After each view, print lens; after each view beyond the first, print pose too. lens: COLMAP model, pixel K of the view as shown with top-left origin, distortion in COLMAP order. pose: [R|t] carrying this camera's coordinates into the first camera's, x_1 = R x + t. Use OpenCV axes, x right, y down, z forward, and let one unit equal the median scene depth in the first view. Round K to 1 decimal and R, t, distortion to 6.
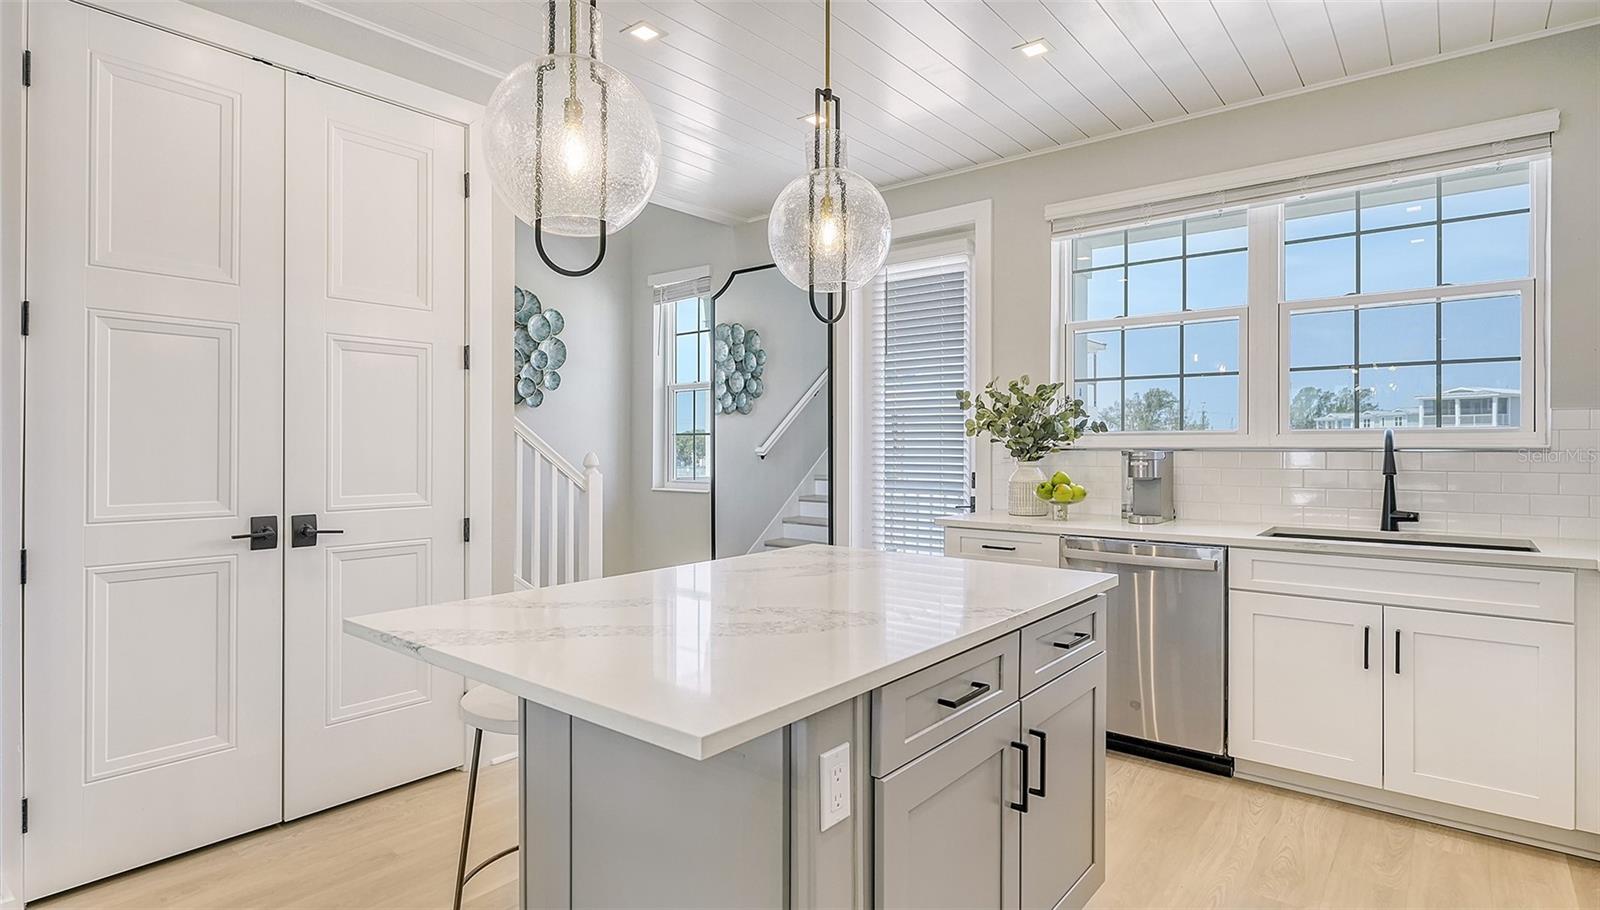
lens RADIAL K [[809.7, 0, 790.1], [0, 809.7, 449.9], [0, 0, 1]] dist [0.001108, 0.000564]
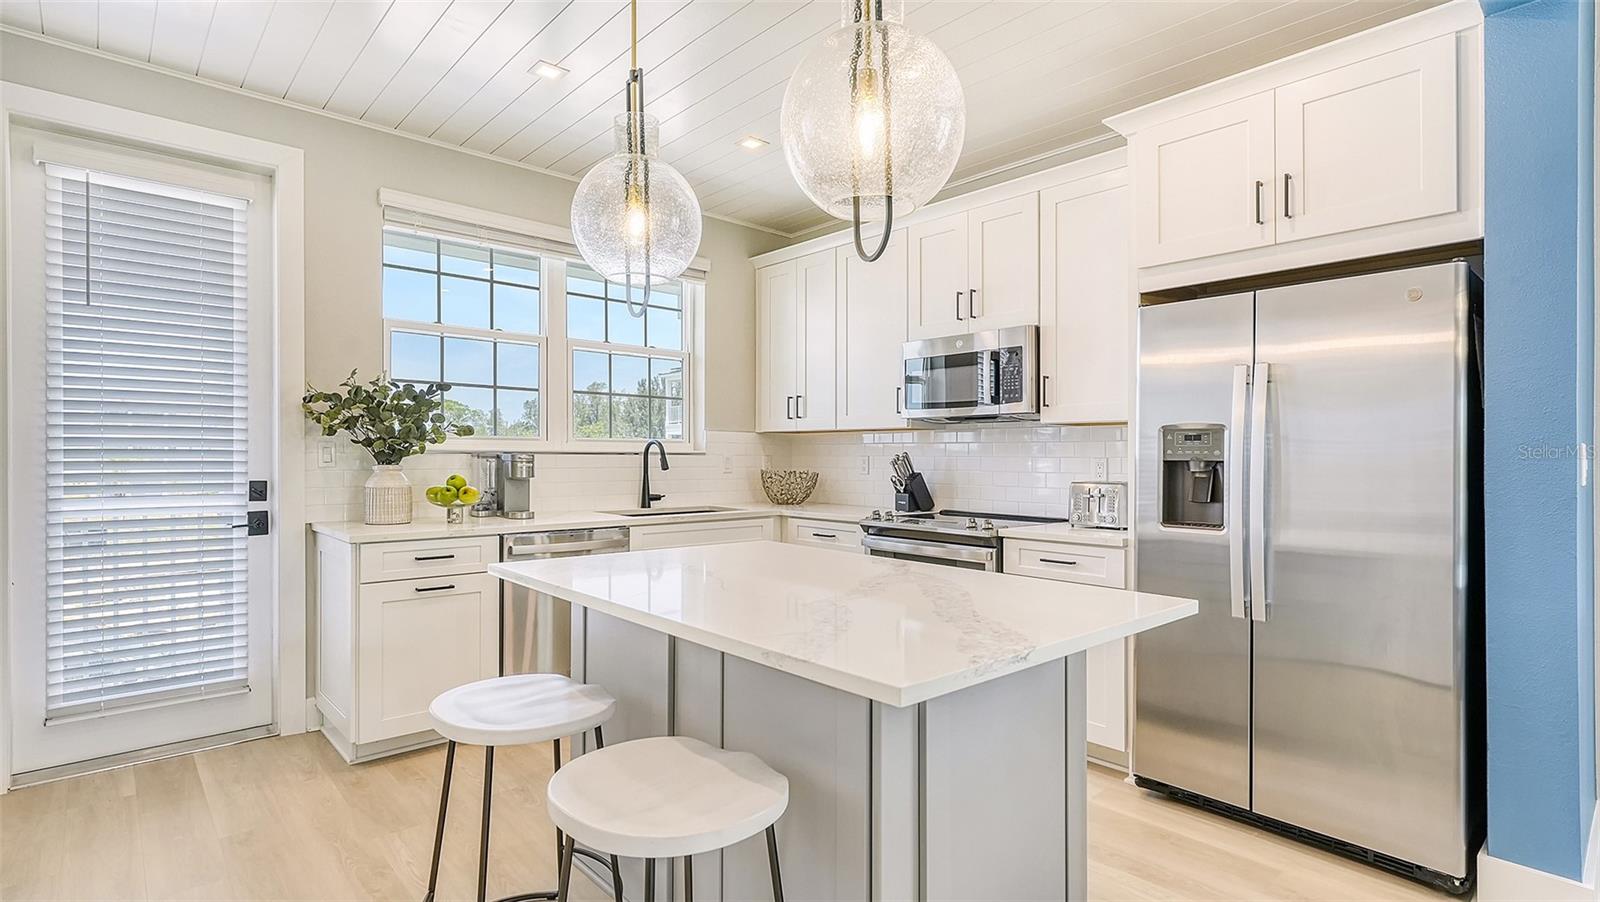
lens RADIAL K [[787.8, 0, 801.7], [0, 787.8, 452.3], [0, 0, 1]] dist [0.008114, -0.004648]
pose [[0.144073, 0.004066, 0.989559, -0.550939], [-0.000668, 0.999992, -0.004012, 0.003094], [-0.989567, -0.000083, 0.144074, 0.432713]]
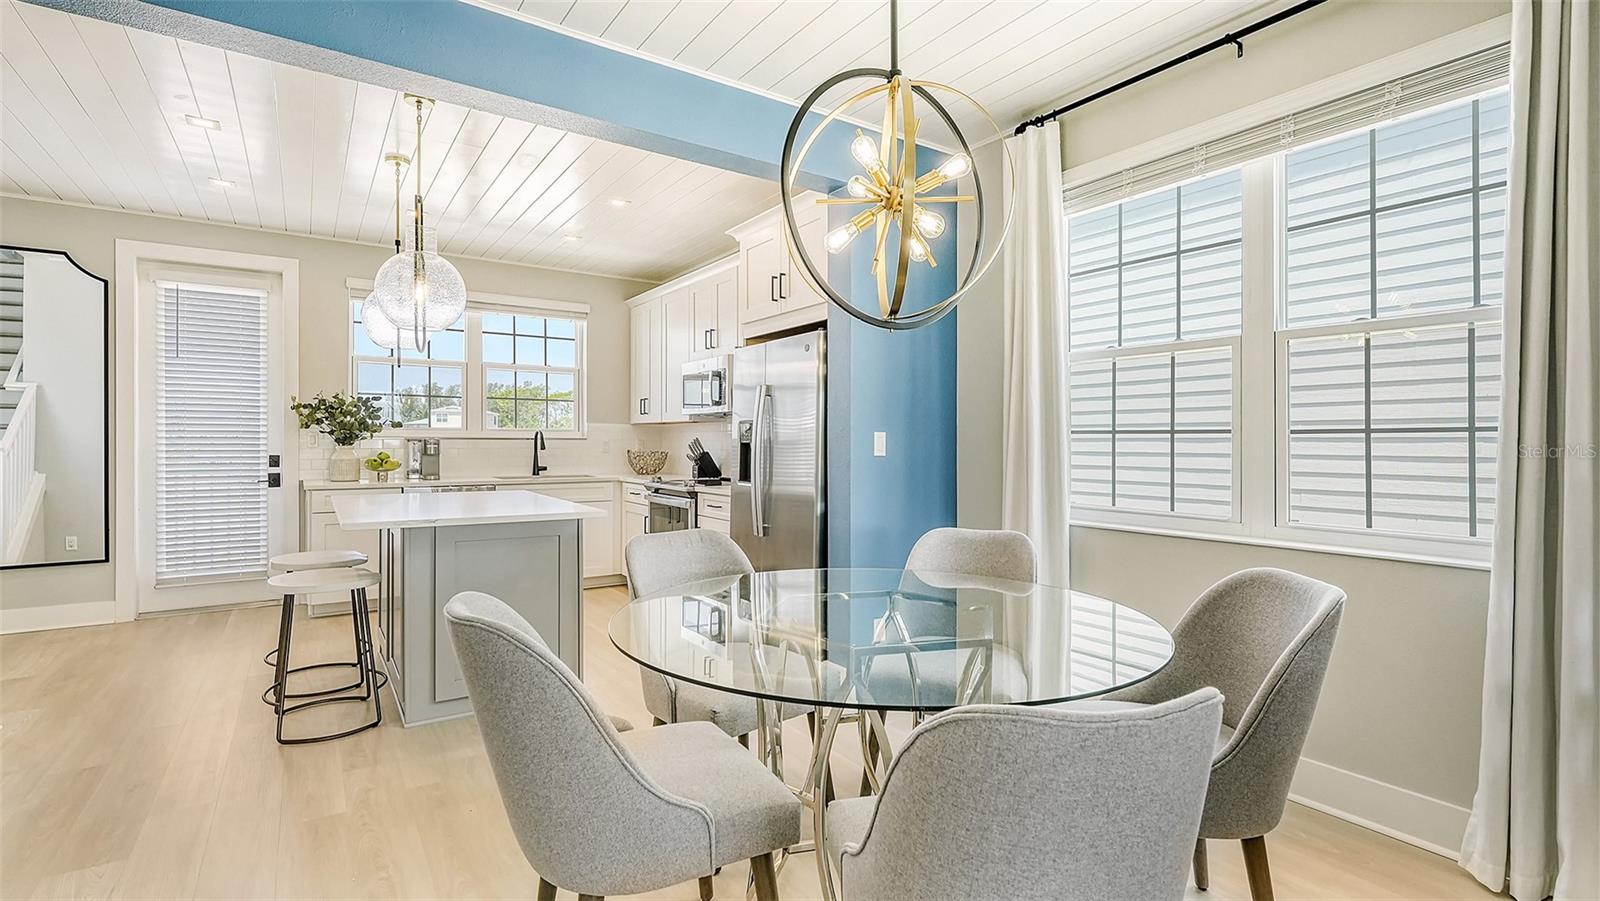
lens RADIAL K [[739.9, 0, 811.6], [0, 739.9, 442.6], [0, 0, 1]] dist [-0.011328, -0.000574]
pose [[0.271843, -0.002459, 0.962338, -0.846469], [-0.000668, 0.999996, 0.002744, 0.003546], [-0.962341, -0.001388, 0.271840, -0.232113]]
